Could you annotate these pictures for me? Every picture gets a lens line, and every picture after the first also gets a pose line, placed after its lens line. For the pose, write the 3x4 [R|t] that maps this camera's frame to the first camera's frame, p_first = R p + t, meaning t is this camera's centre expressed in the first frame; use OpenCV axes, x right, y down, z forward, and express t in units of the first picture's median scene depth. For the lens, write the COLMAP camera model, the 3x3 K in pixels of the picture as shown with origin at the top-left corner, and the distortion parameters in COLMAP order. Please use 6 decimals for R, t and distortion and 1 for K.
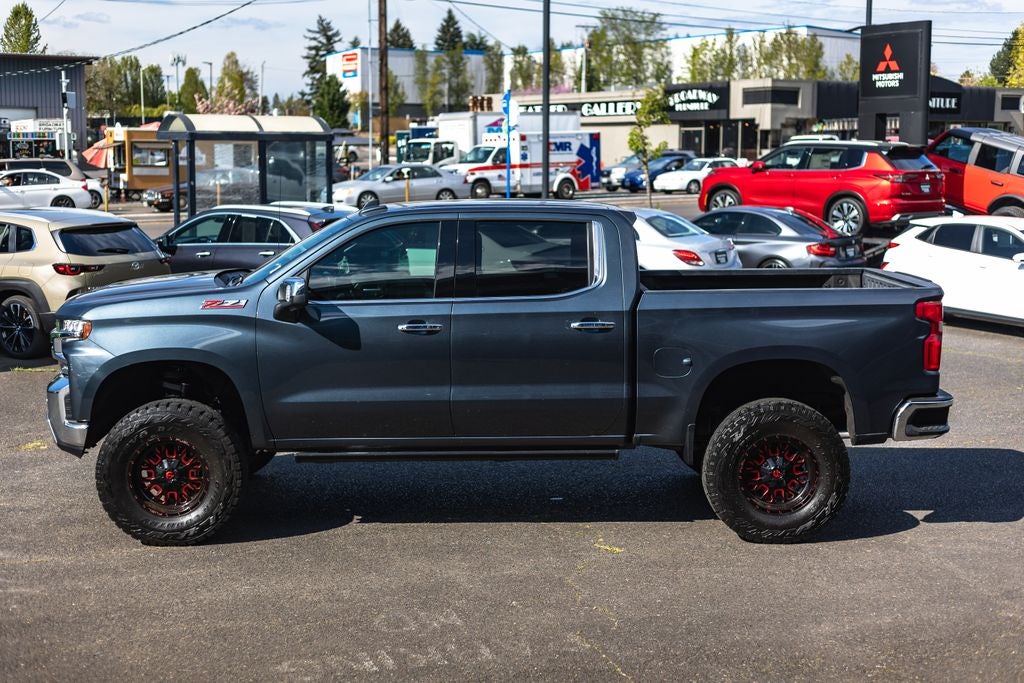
lens RADIAL K [[1495.7, 0, 508.0], [0, 1495.7, 337.4], [0, 0, 1]] dist [0.008837, 0.013378]
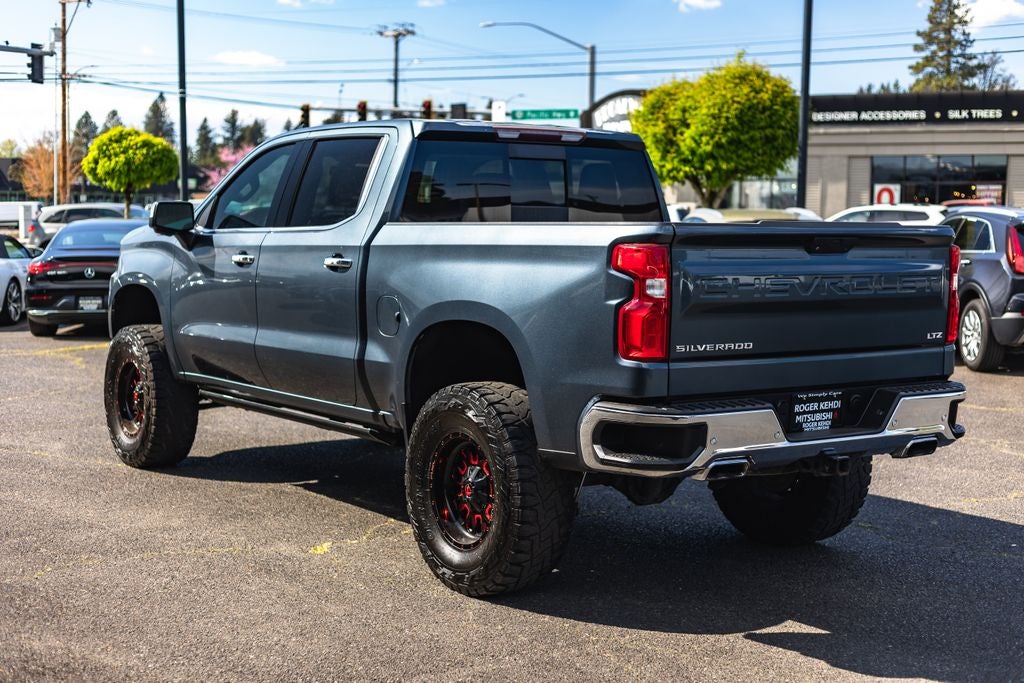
lens RADIAL K [[1495.7, 0, 508.0], [0, 1495.7, 337.4], [0, 0, 1]] dist [0.008837, 0.013378]
pose [[0.517642, 0.066879, -0.852979, 0.765129], [-0.100412, 0.994800, 0.017062, 0.008186], [0.849685, 0.076818, 0.521666, 0.650609]]
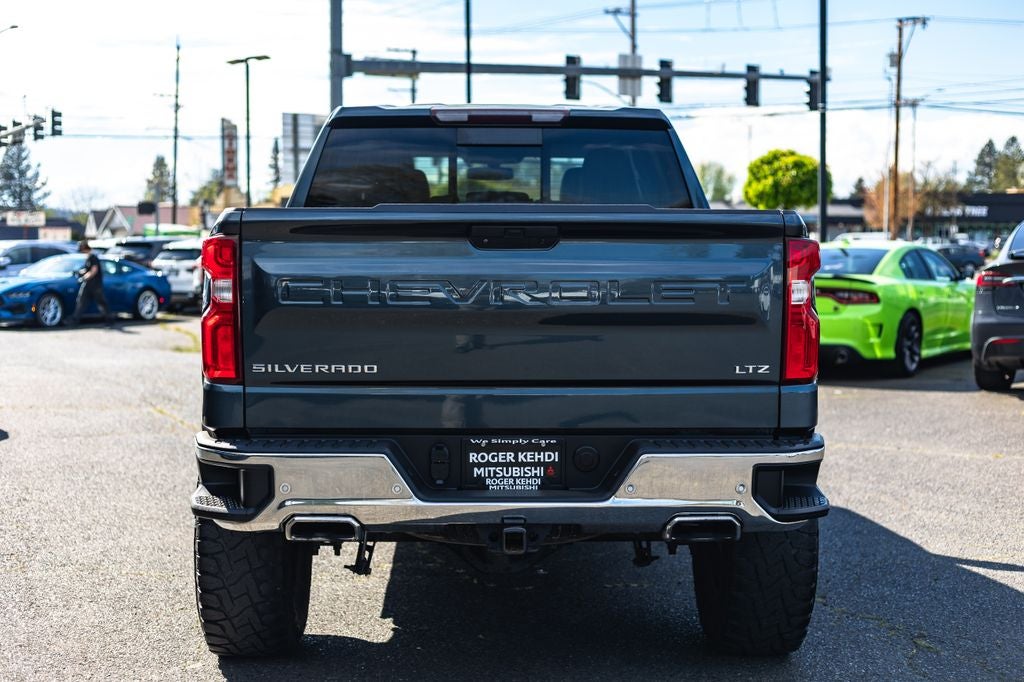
lens RADIAL K [[1556.3, 0, 513.4], [0, 1556.3, 344.2], [0, 0, 1]] dist [0.000140, 0.007923]
pose [[-0.042506, 0.055711, -0.997542, 0.774060], [-0.110413, 0.992066, 0.060110, -0.028916], [0.992976, 0.112697, -0.036017, 1.107519]]
